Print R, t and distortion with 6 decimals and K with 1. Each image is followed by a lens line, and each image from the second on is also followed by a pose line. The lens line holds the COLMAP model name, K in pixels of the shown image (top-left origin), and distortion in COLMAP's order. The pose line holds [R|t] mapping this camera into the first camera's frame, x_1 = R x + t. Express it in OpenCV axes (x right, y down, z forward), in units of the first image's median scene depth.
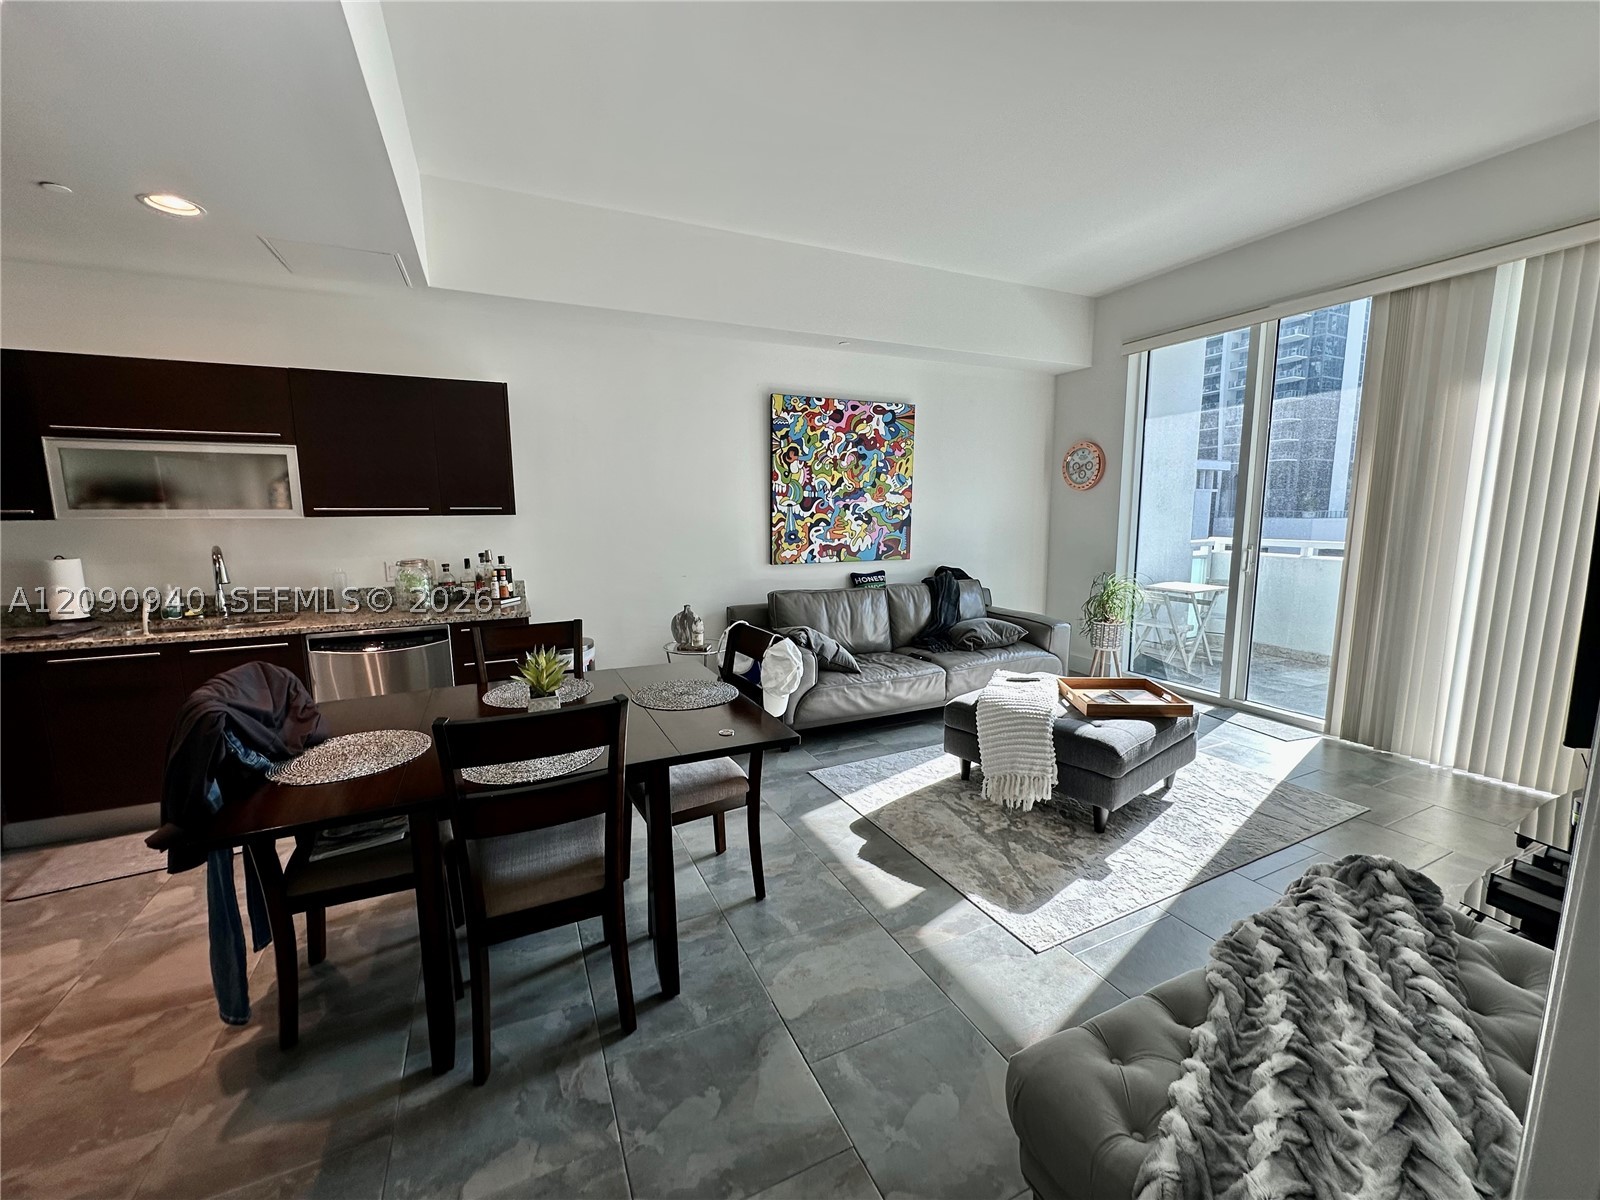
lens RADIAL K [[638.4, 0, 797.6], [0, 638.4, 599.8], [0, 0, 1]] dist [-0.003634, 0.000966]
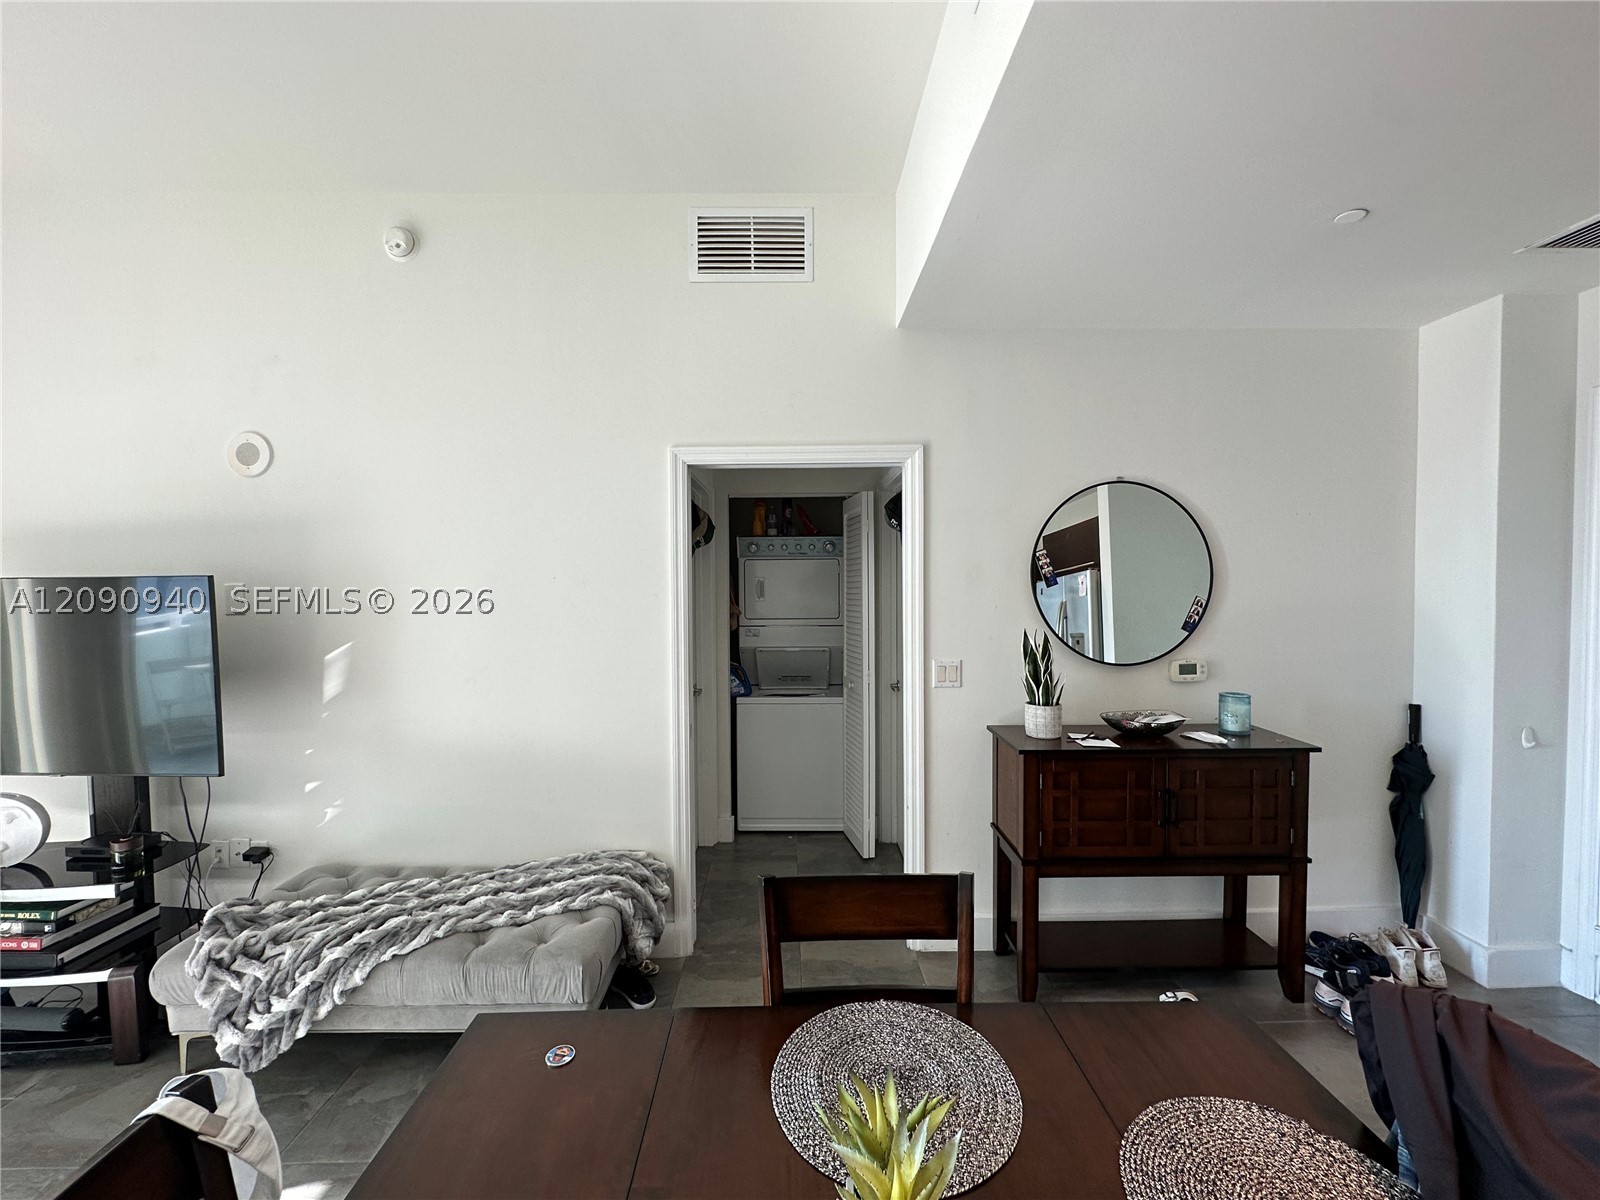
lens RADIAL K [[638.4, 0, 797.2], [0, 638.4, 603.2], [0, 0, 1]] dist [-0.003634, 0.000966]
pose [[-0.913350, 0.003714, 0.407157, -0.286008], [0.070342, 0.986363, 0.148796, -0.131389], [-0.401052, 0.164543, -0.901156, 0.746075]]
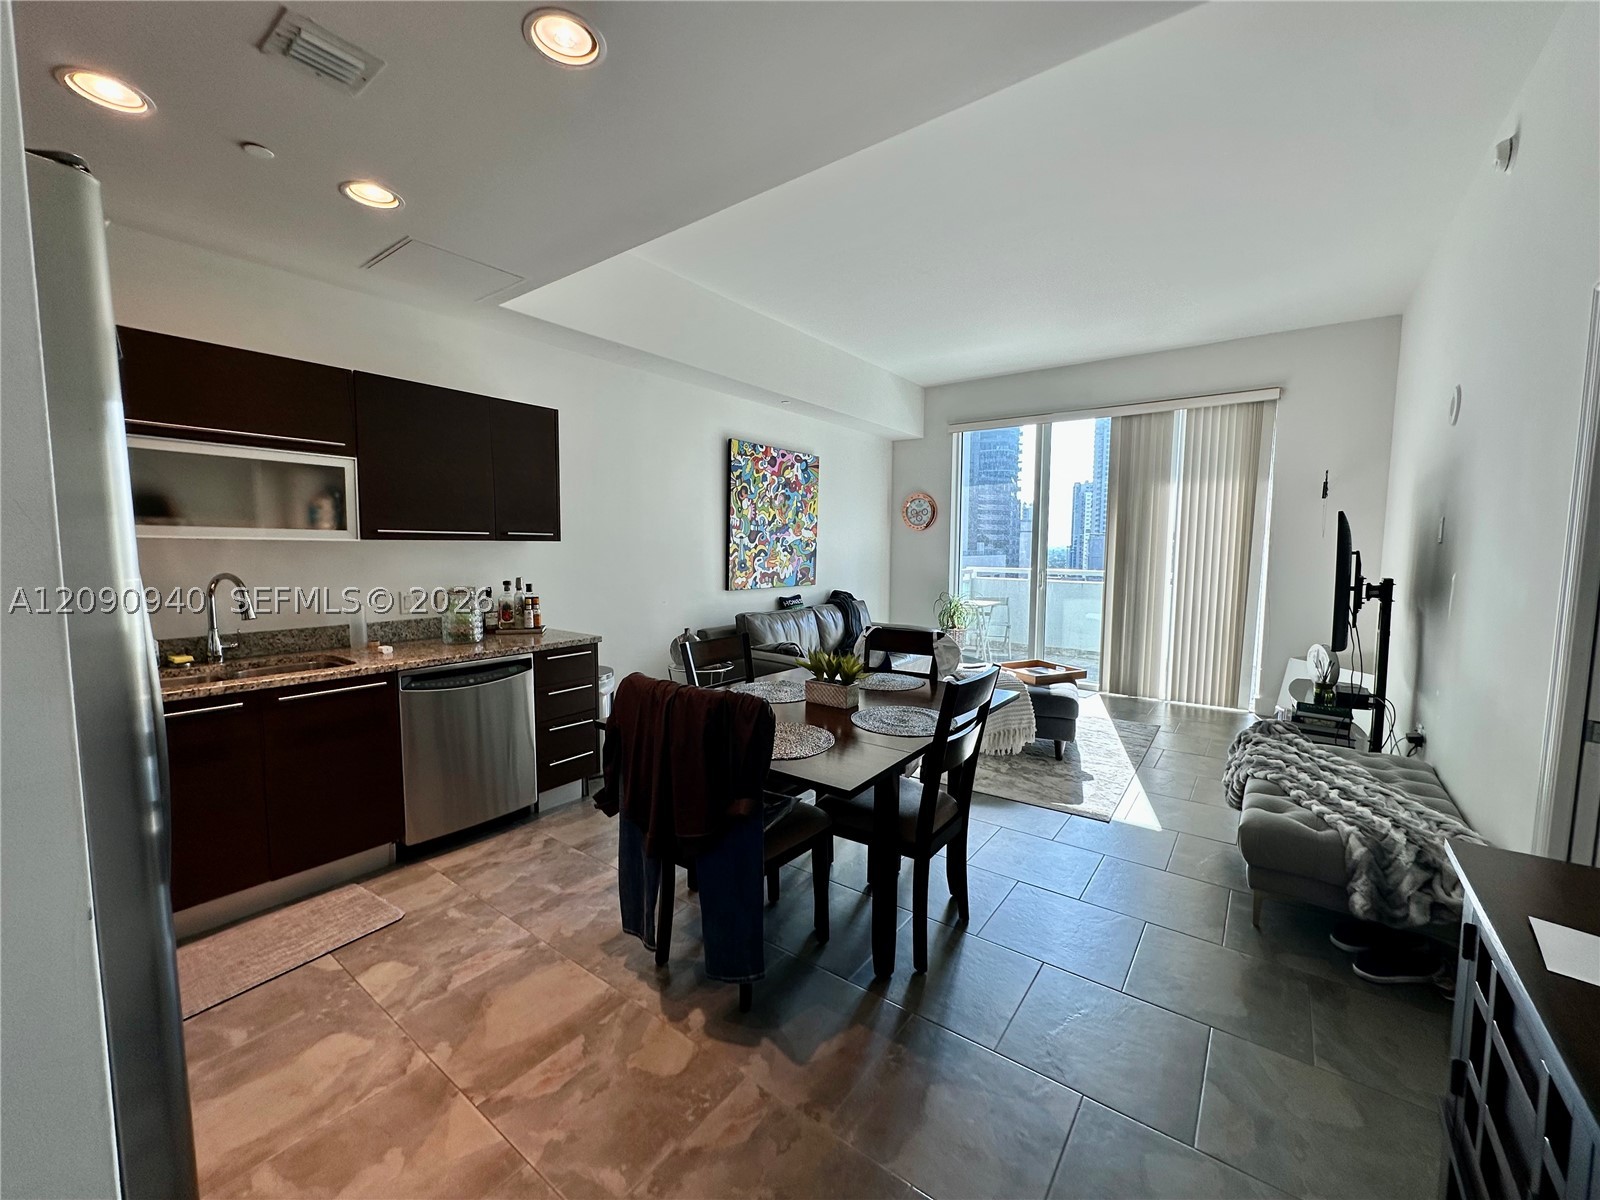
lens RADIAL K [[638.4, 0, 798.2], [0, 638.4, 599.8], [0, 0, 1]] dist [-0.003634, 0.000966]
pose [[0.881787, -0.026738, 0.470889, -0.618873], [0.053224, 0.997656, -0.043018, 0.019973], [-0.468635, 0.062995, 0.881143, -0.036880]]
